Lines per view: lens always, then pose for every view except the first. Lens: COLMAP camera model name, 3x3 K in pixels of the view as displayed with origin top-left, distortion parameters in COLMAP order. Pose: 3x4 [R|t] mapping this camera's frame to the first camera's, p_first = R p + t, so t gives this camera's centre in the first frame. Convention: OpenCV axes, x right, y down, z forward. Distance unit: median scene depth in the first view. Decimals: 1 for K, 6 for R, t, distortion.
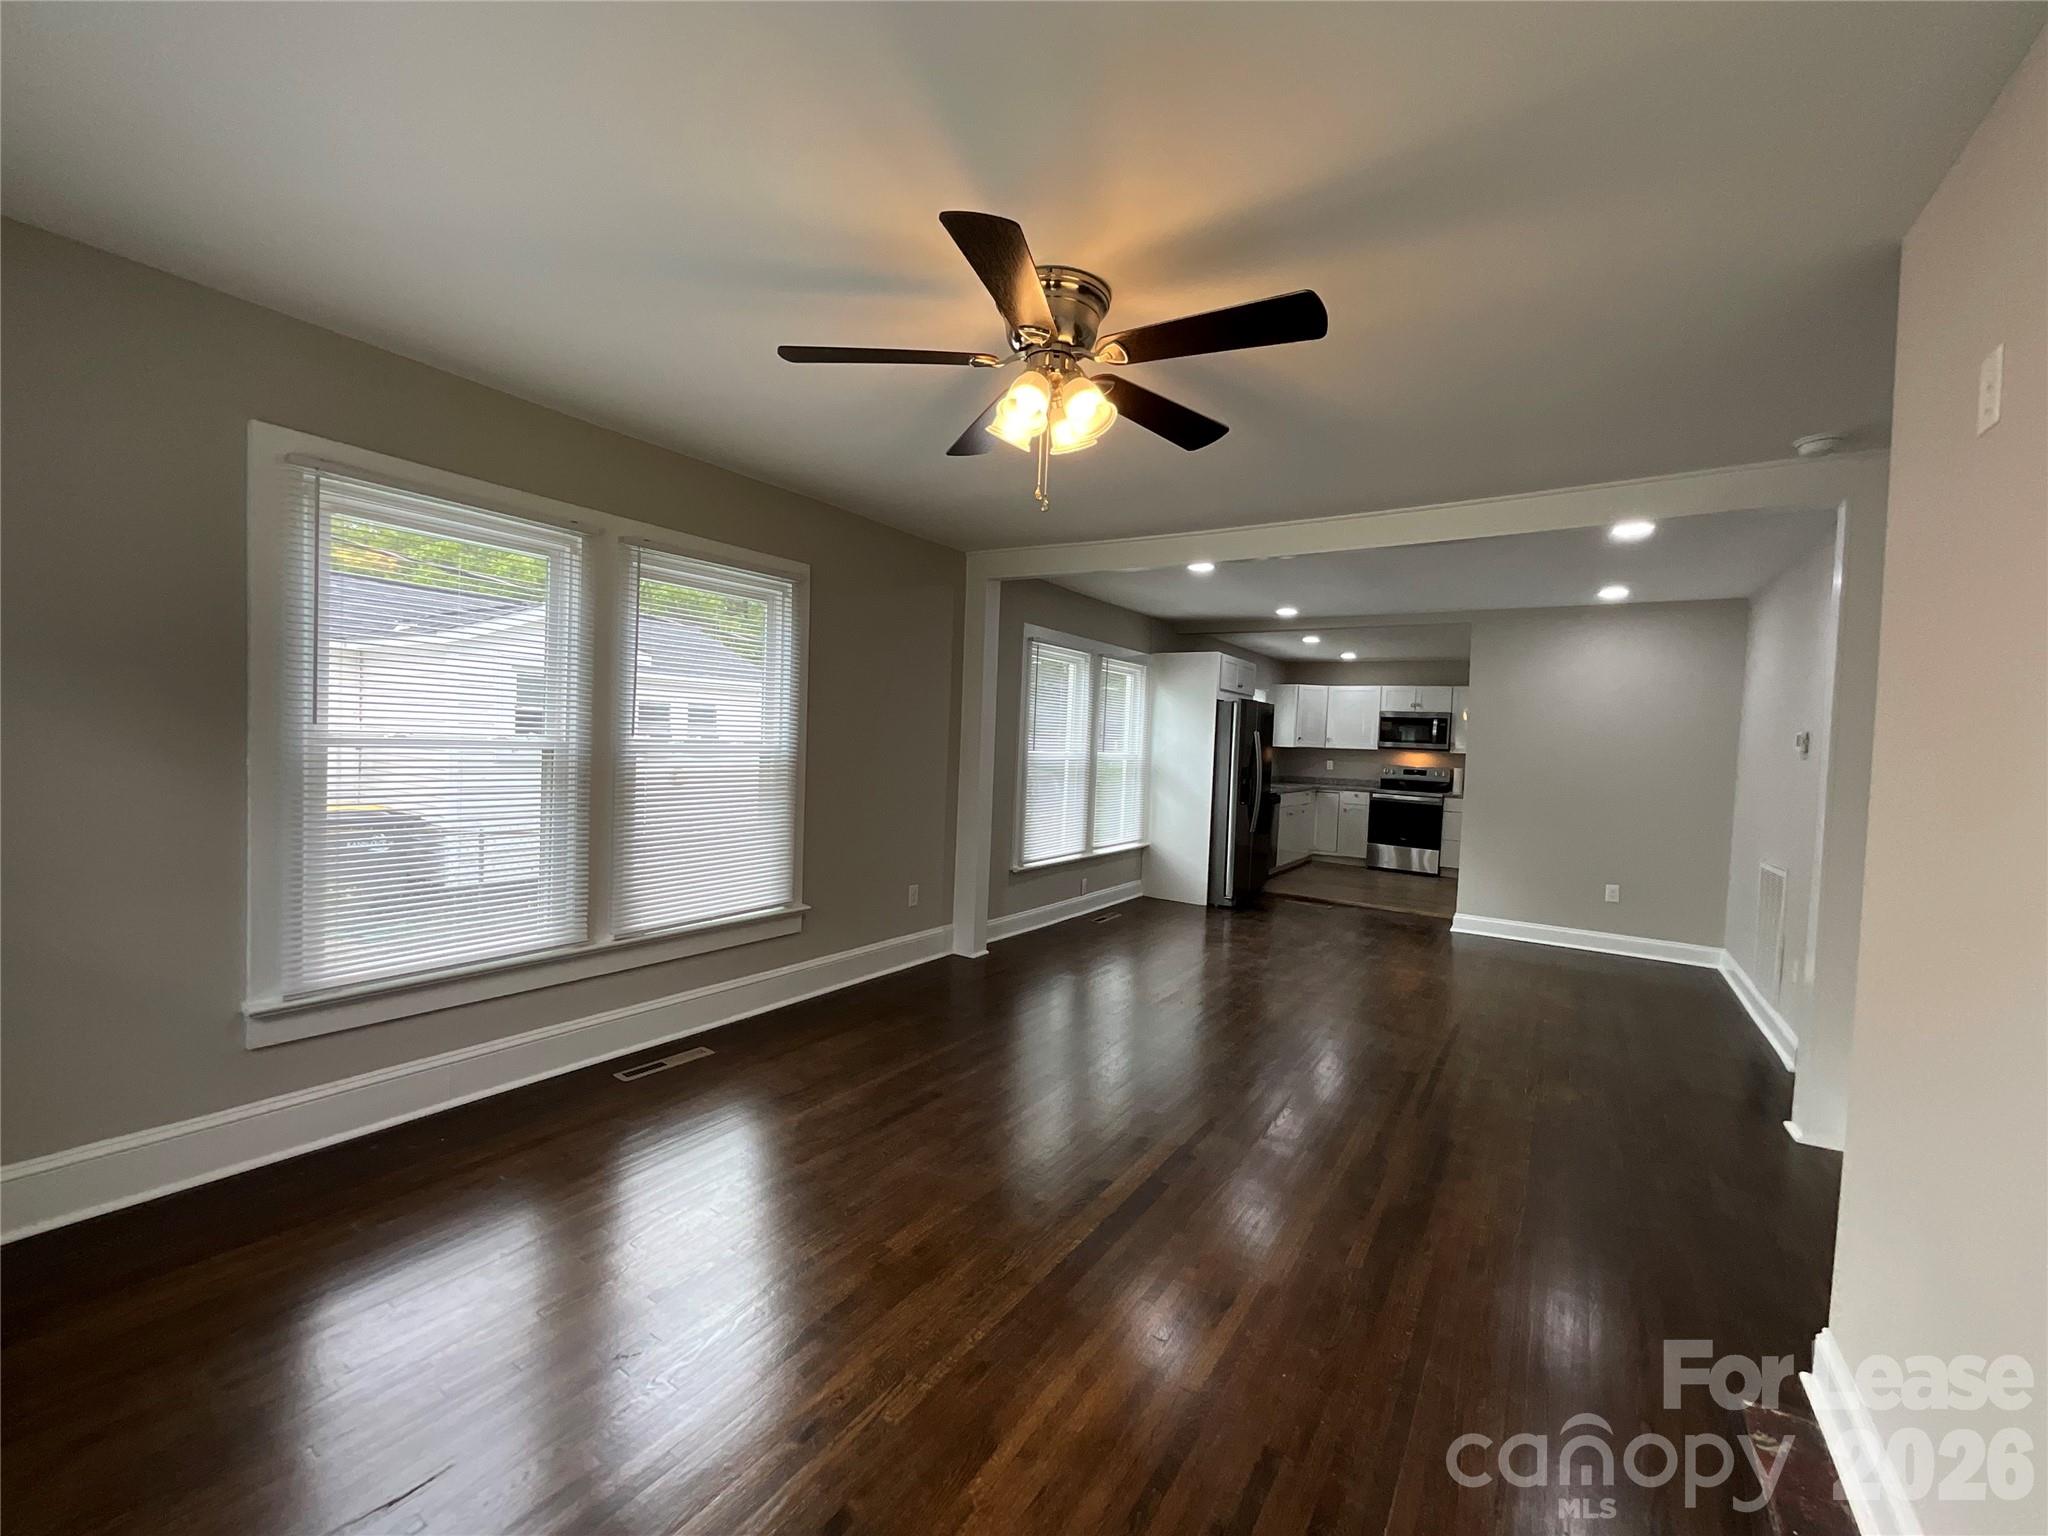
lens RADIAL K [[828.8, 0, 1025.2], [0, 828.8, 772.3], [0, 0, 1]] dist [-0.012852, 0.000002]
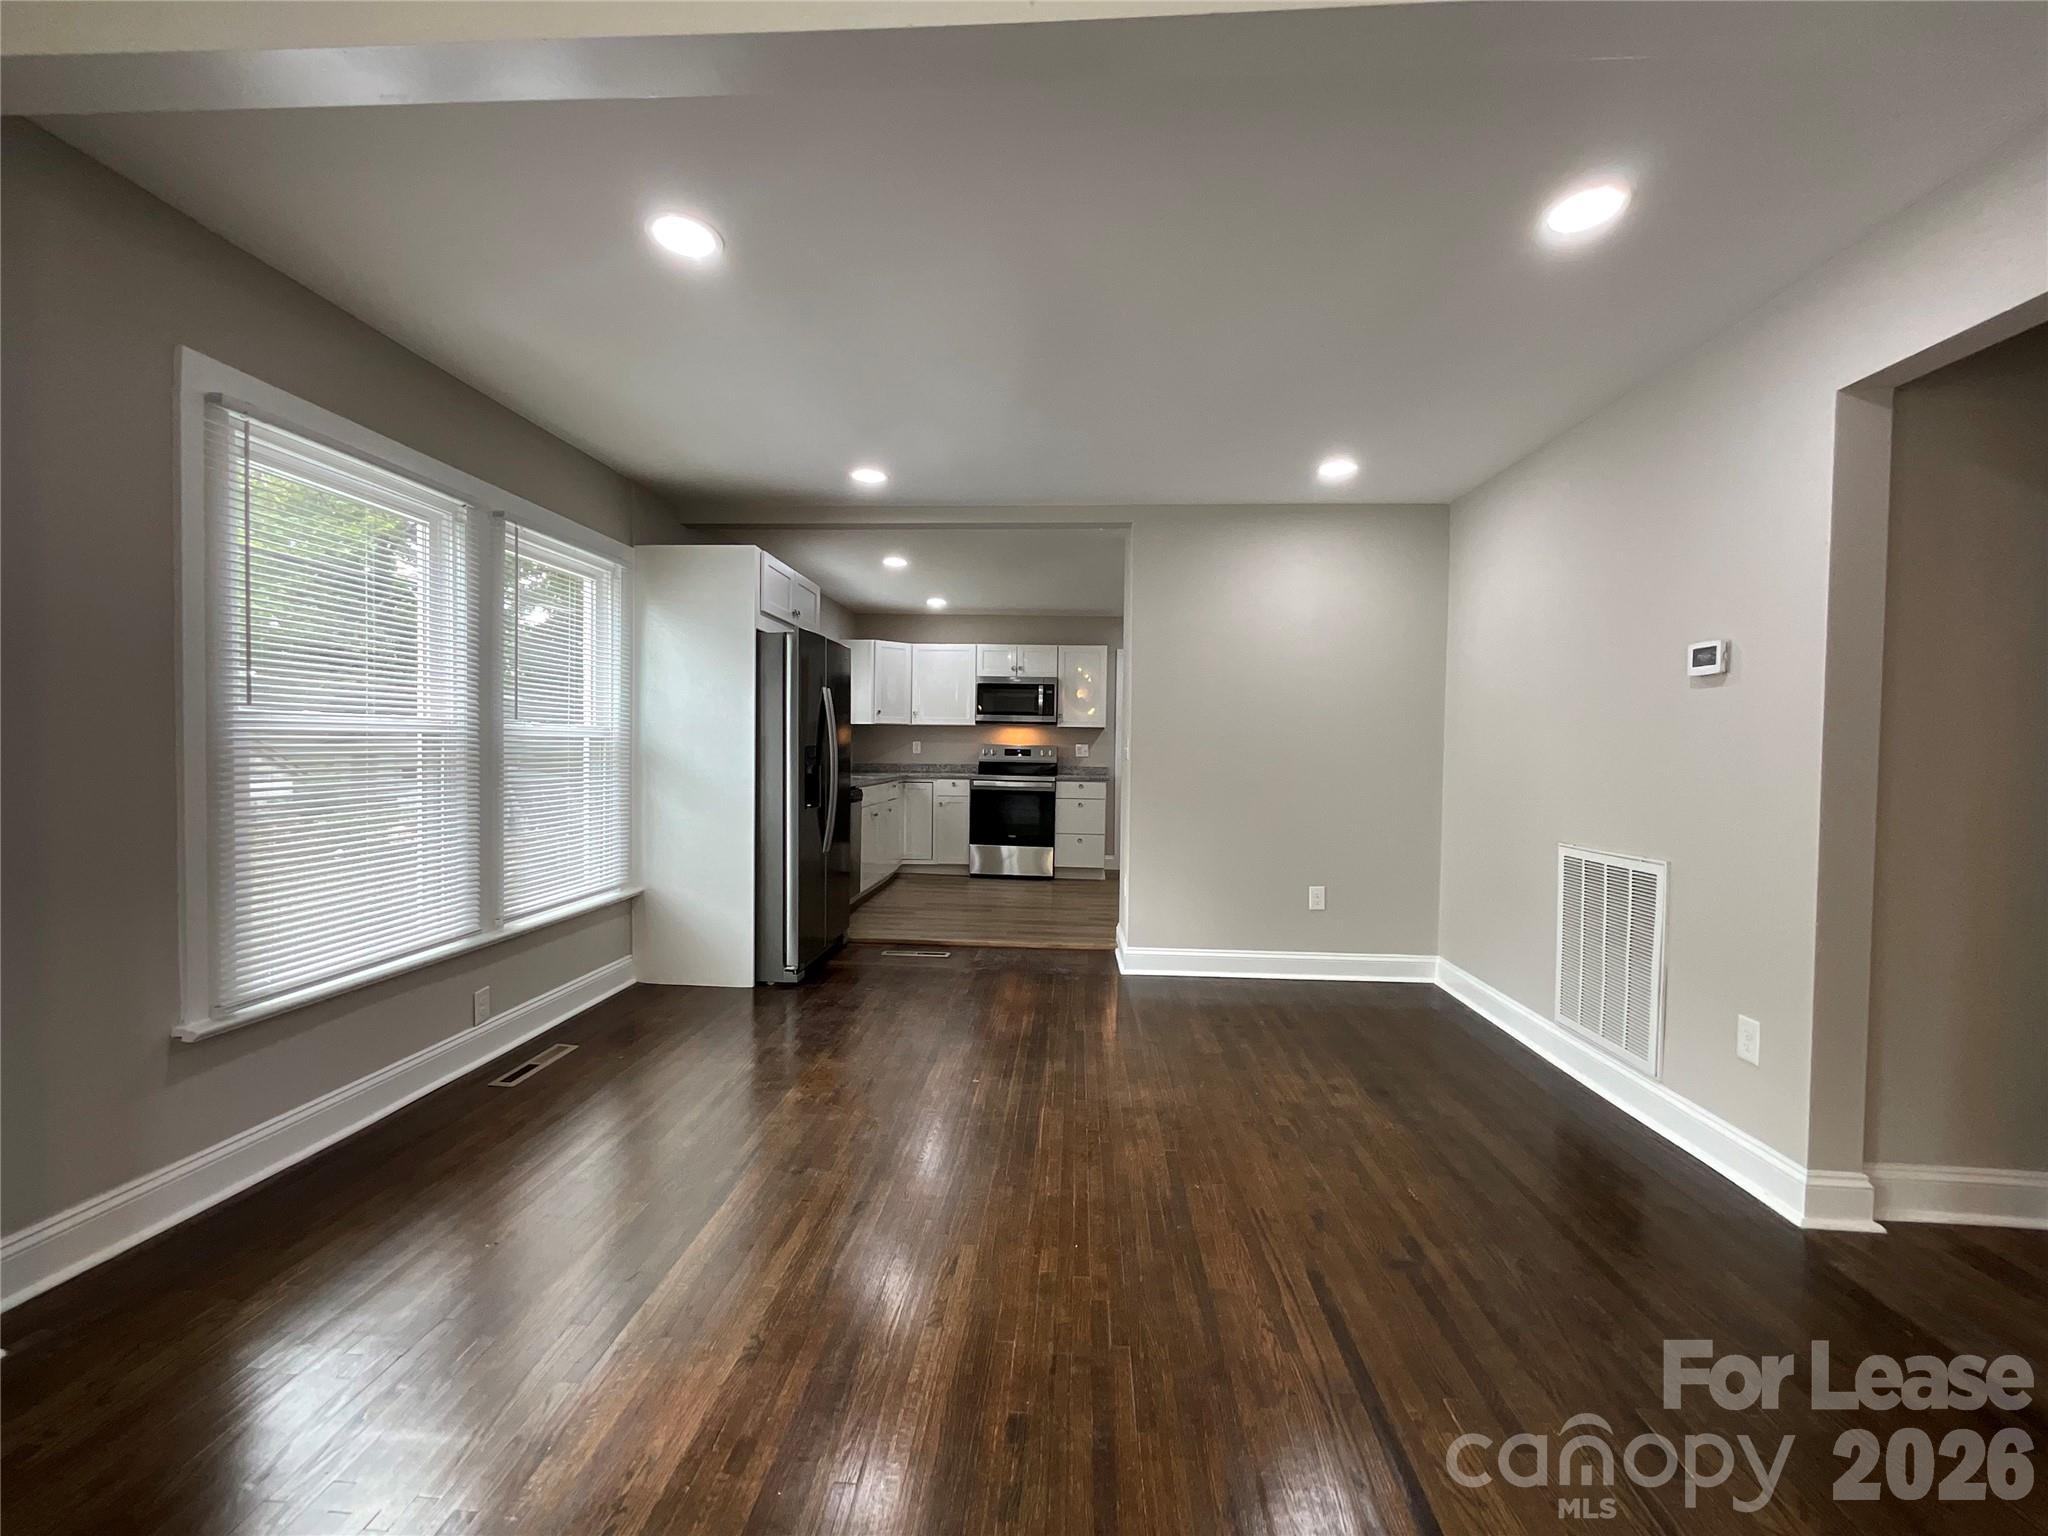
lens RADIAL K [[828.8, 0, 1025.2], [0, 828.8, 772.3], [0, 0, 1]] dist [-0.012852, 0.000002]
pose [[0.868281, -0.043203, 0.494188, 0.099988], [0.041022, 0.999042, 0.015263, 0.010119], [-0.494374, 0.007020, 0.869221, 0.386380]]
